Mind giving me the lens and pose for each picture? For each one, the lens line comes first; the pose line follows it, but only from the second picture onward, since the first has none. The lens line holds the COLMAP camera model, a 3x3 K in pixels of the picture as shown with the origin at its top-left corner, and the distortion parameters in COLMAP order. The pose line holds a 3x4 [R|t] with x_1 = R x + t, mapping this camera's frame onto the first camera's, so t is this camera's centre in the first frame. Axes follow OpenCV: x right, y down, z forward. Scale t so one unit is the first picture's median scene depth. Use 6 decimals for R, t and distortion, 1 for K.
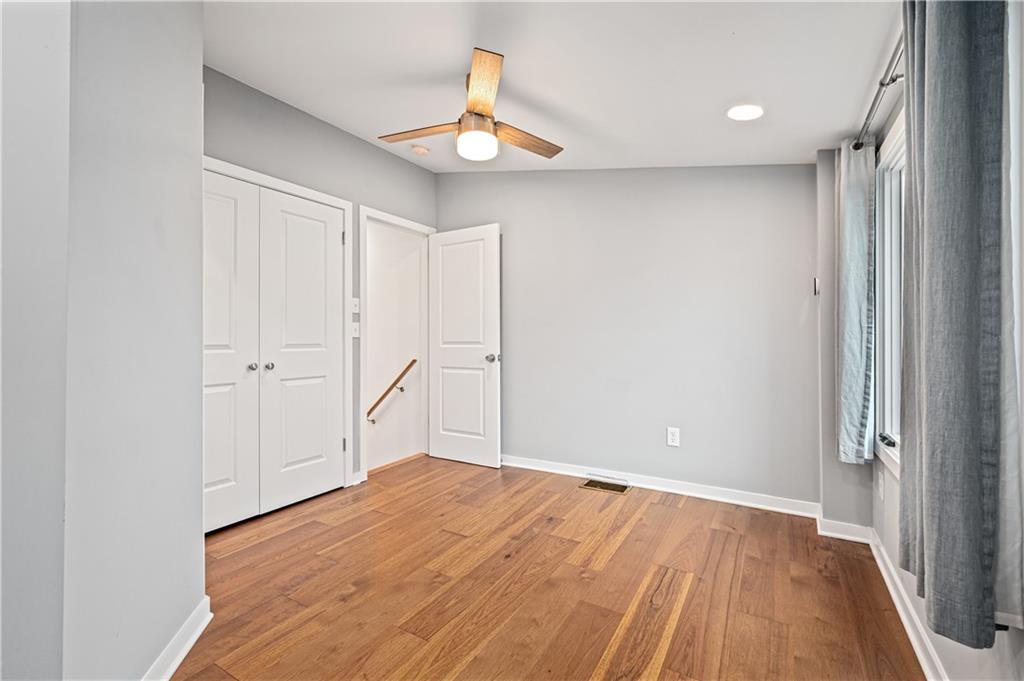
lens RADIAL K [[441.7, 0, 515.0], [0, 441.7, 338.2], [0, 0, 1]] dist [0.001788, -0.001223]
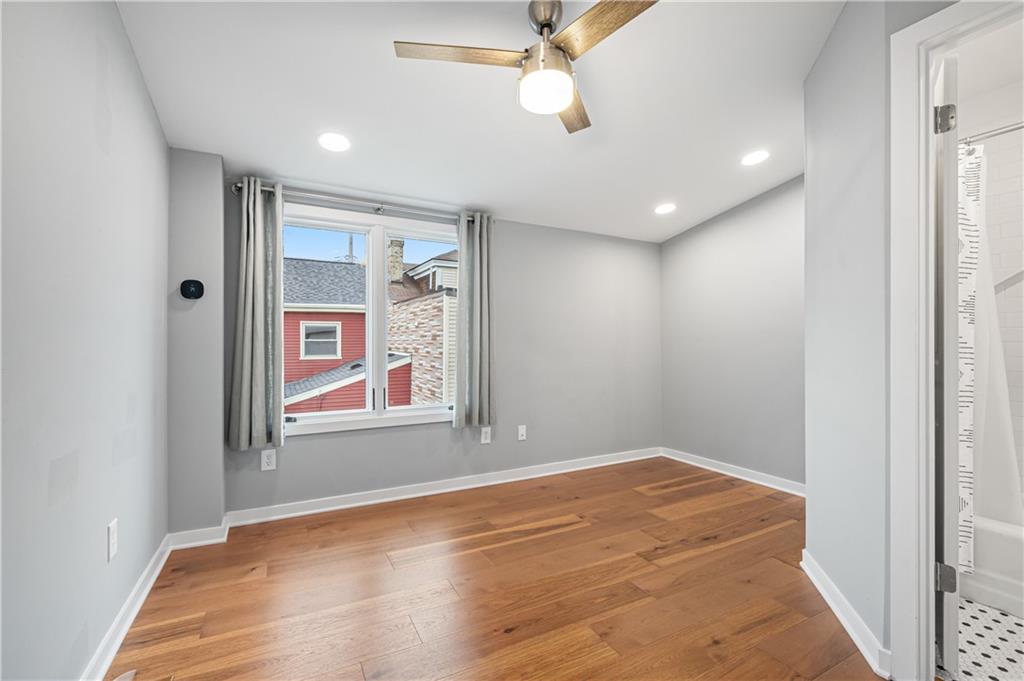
lens RADIAL K [[441.7, 0, 509.5], [0, 441.7, 342.2], [0, 0, 1]] dist [0.001788, -0.001223]
pose [[-0.855233, 0.004122, 0.518227, -0.492554], [0.003935, 0.999991, -0.001461, -0.003339], [-0.518229, 0.000790, -0.855242, 1.957391]]
